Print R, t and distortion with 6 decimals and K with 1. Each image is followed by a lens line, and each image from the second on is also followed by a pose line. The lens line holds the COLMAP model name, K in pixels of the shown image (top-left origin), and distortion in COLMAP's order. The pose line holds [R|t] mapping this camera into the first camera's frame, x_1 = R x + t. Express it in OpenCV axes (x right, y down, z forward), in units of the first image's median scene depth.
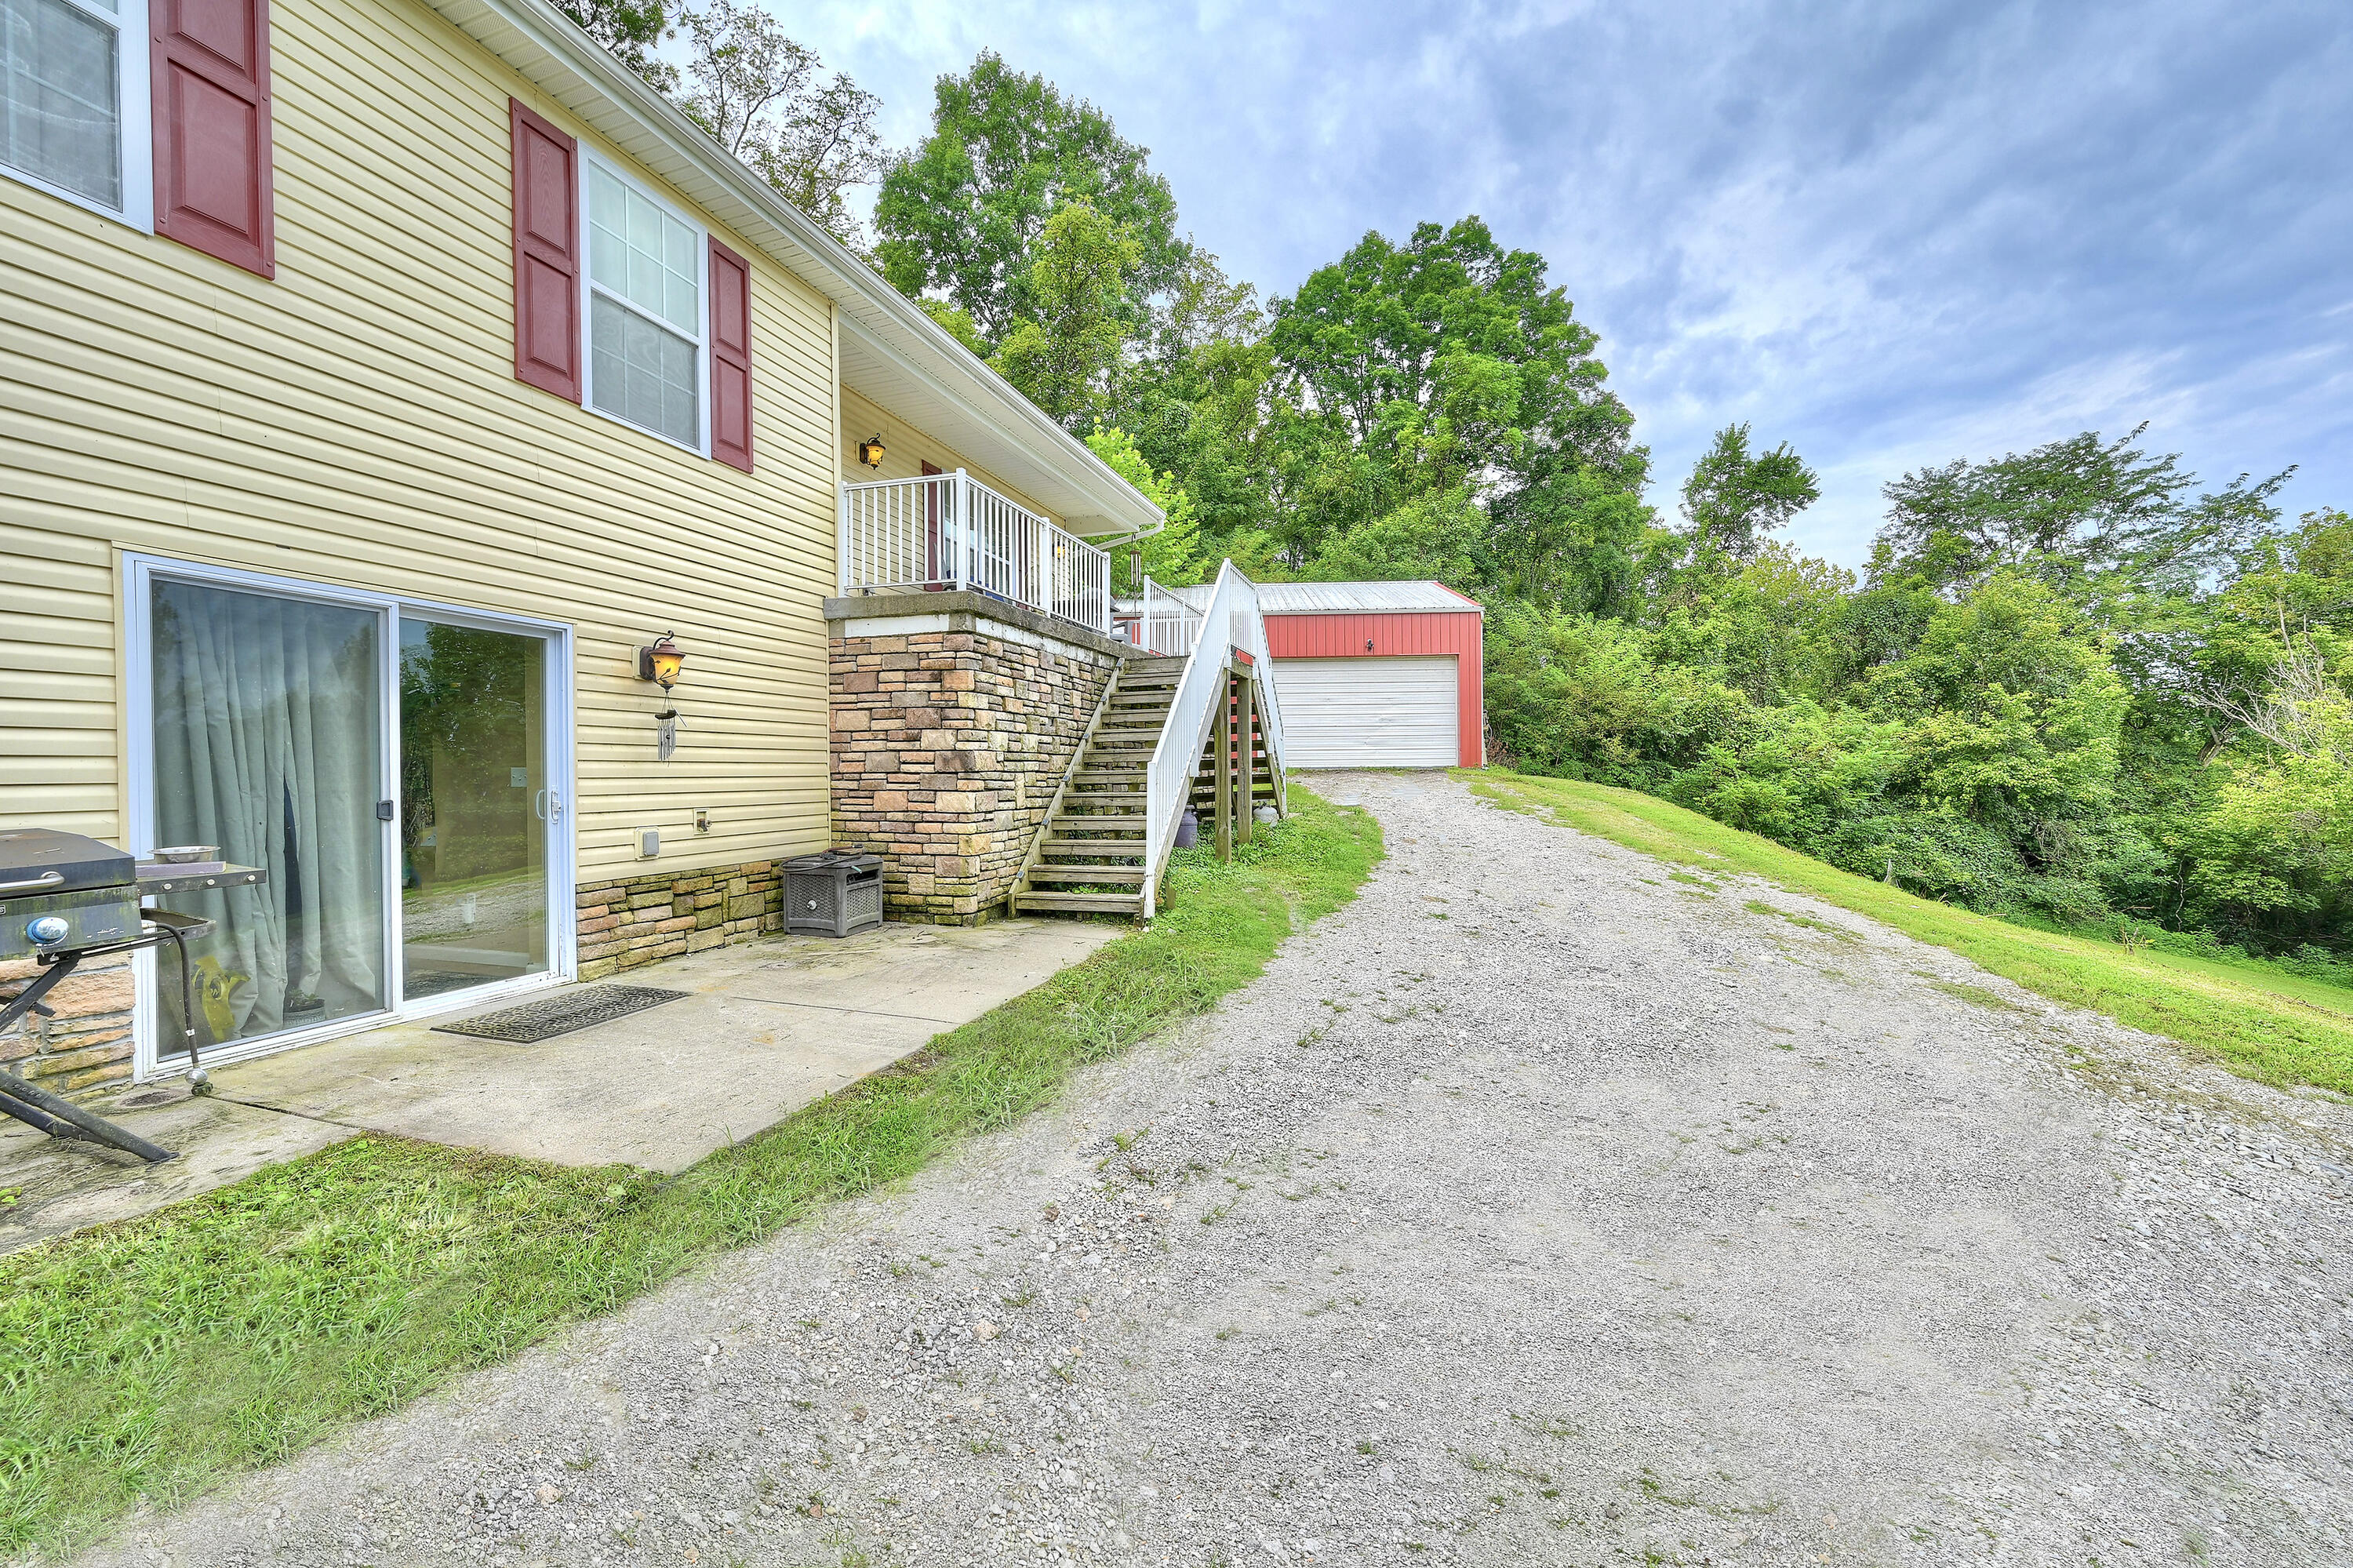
lens RADIAL K [[926.4, 0, 1181.6], [0, 926.4, 778.2], [0, 0, 1]] dist [0.000843, 0.000114]
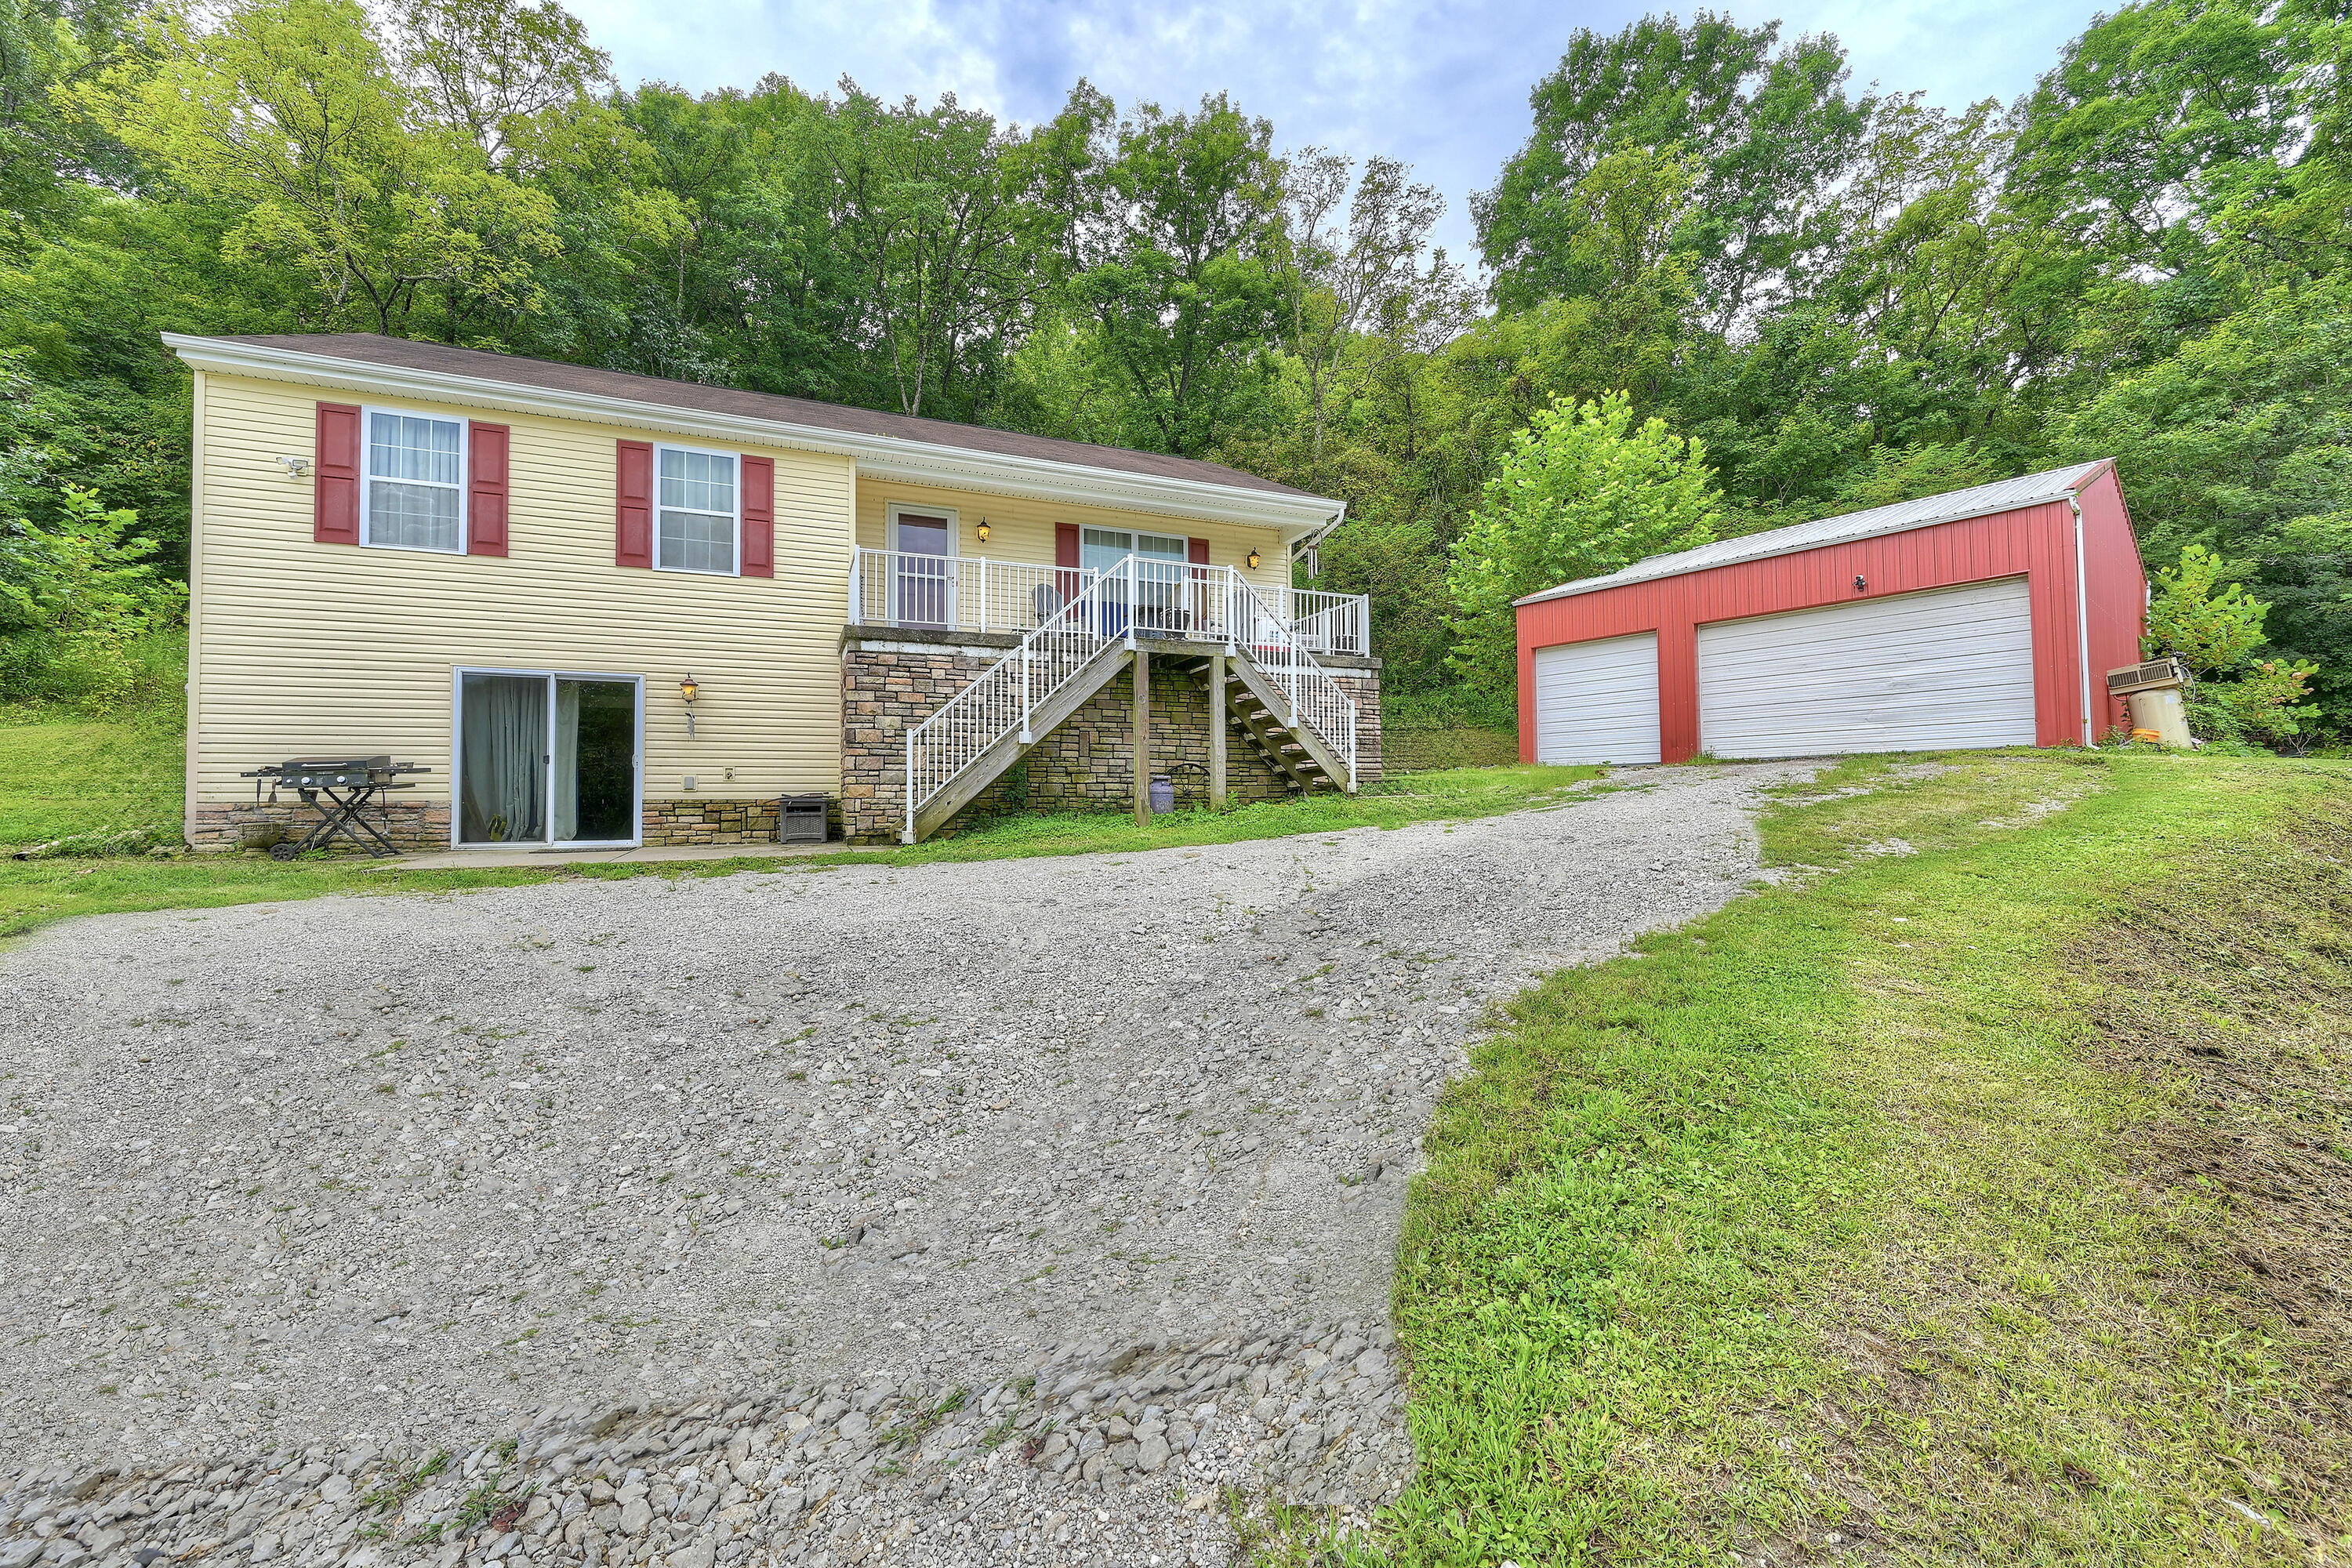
lens RADIAL K [[932.1, 0, 1176.0], [0, 932.1, 784.0], [0, 0, 1]] dist [-0.001130, -0.000168]
pose [[0.652602, -0.019715, -0.757445, 1.237646], [-0.000683, 0.999646, -0.026608, 0.097912], [0.757701, 0.017882, 0.652357, 0.397758]]
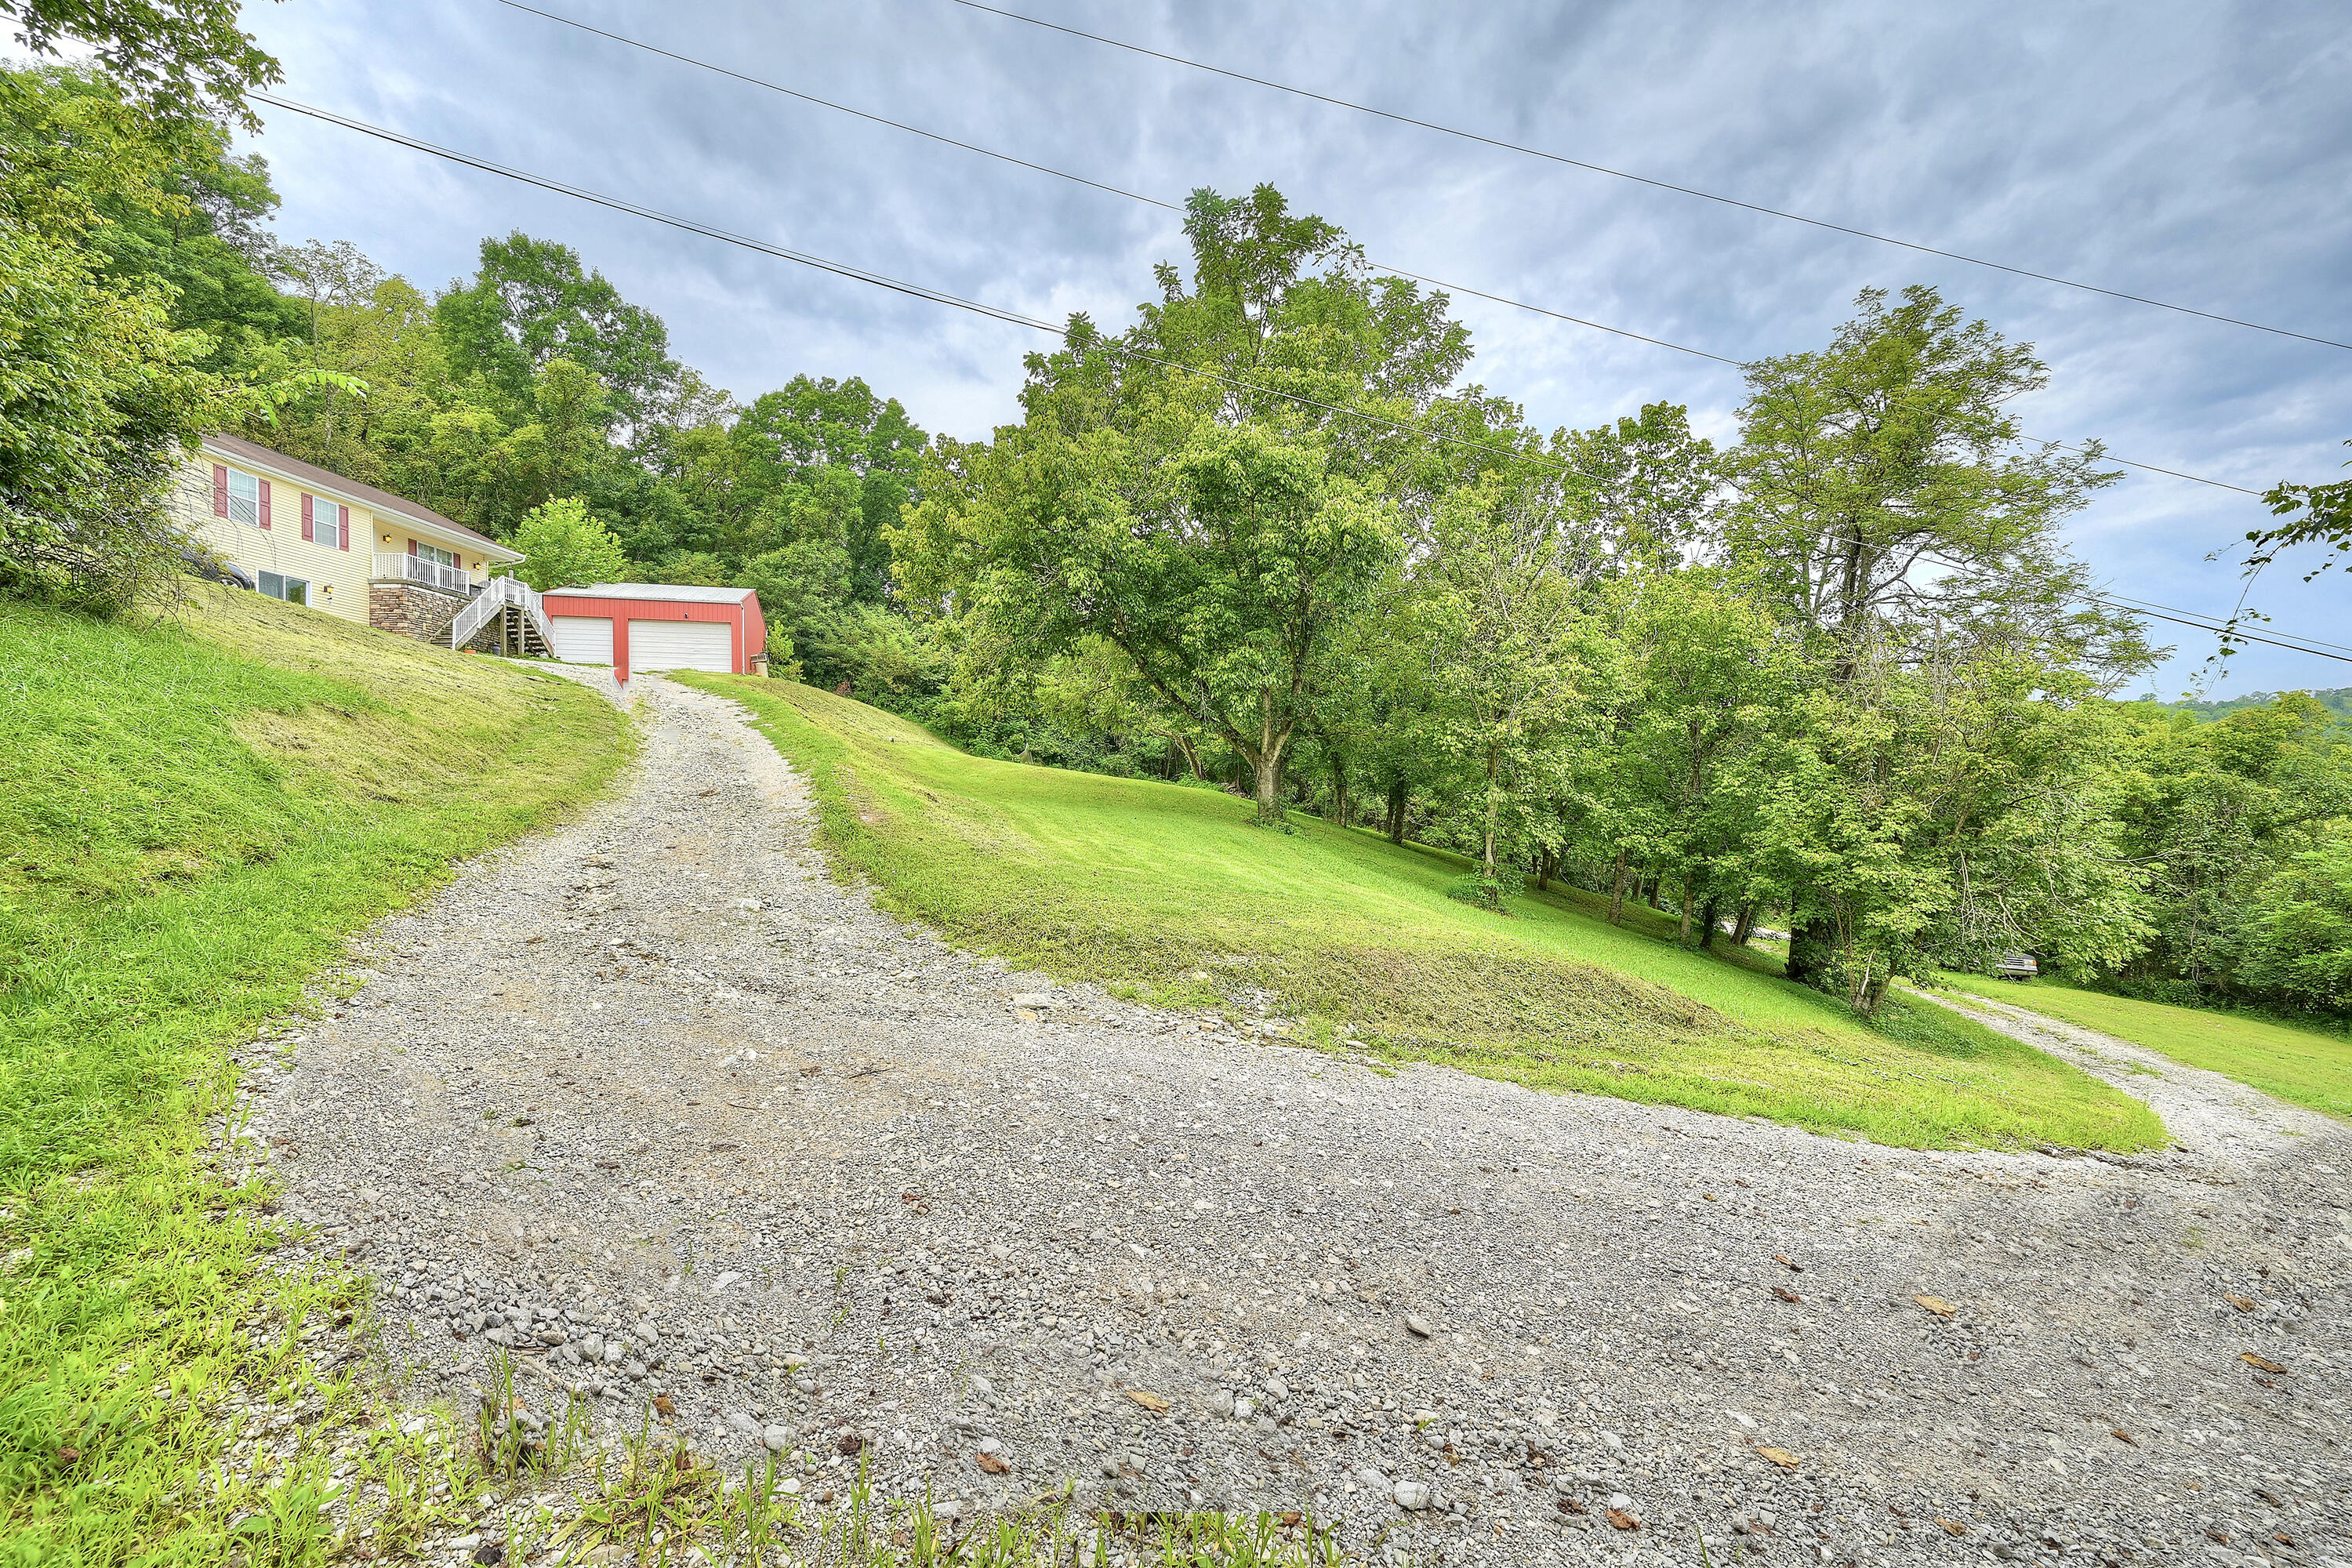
lens RADIAL K [[932.1, 0, 1176.0], [0, 932.1, 784.0], [0, 0, 1]] dist [-0.001130, -0.000168]
pose [[0.950424, 0.004556, 0.310923, 1.909295], [-0.003213, 0.999983, -0.004833, 0.797582], [-0.310940, 0.003594, 0.950423, -4.436262]]
